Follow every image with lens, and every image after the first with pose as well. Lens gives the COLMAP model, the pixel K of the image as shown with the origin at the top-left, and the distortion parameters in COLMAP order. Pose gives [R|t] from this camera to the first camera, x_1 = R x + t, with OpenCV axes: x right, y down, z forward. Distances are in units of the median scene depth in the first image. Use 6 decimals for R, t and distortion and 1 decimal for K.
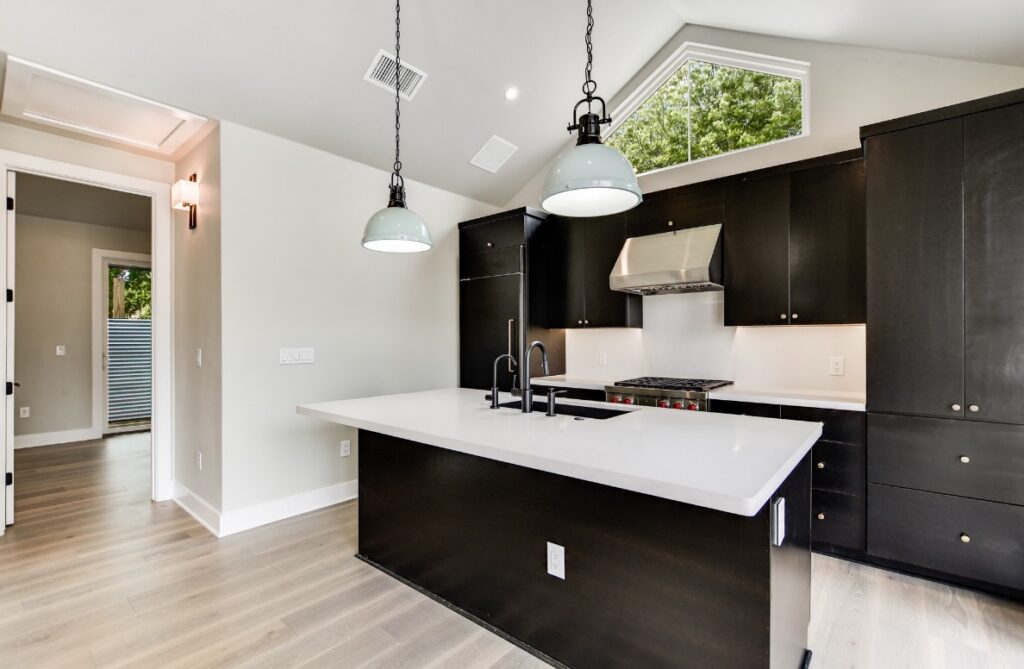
lens RADIAL K [[457.6, 0, 512.0], [0, 457.6, 334.5], [0, 0, 1]] dist [-0.038825, 0.000435]
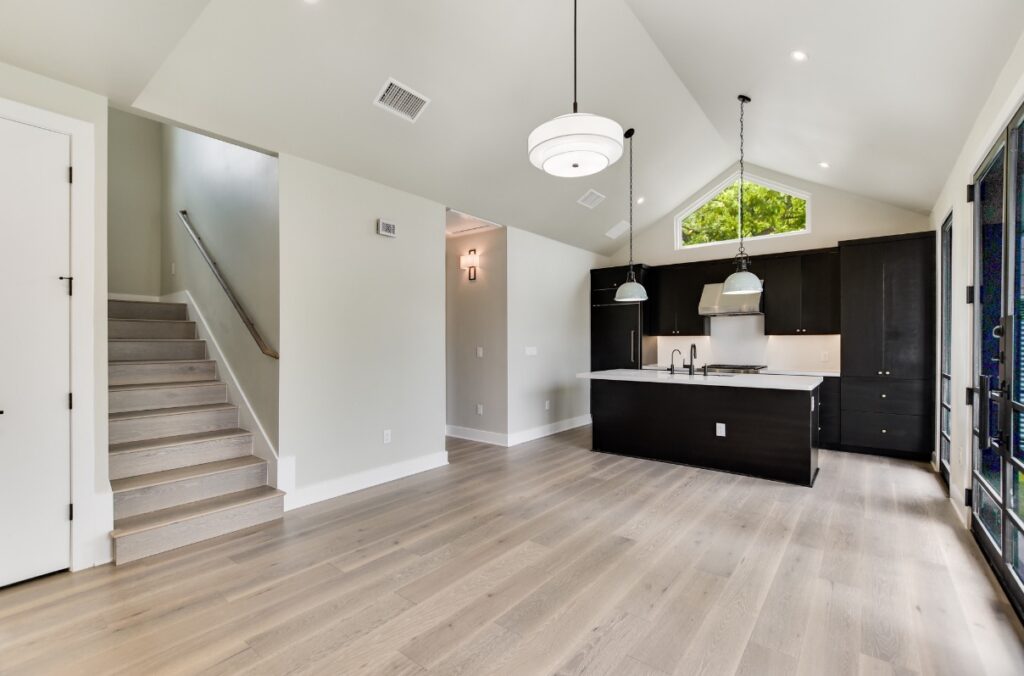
lens RADIAL K [[418.0, 0, 512.0], [0, 418.0, 338.0], [0, 0, 1]] dist [-0.056113, -0.000148]
pose [[0.999945, 0.003089, -0.009977, -0.544483], [-0.003117, 0.999991, -0.002777, 0.000610], [0.009969, 0.002808, 0.999946, -0.674235]]
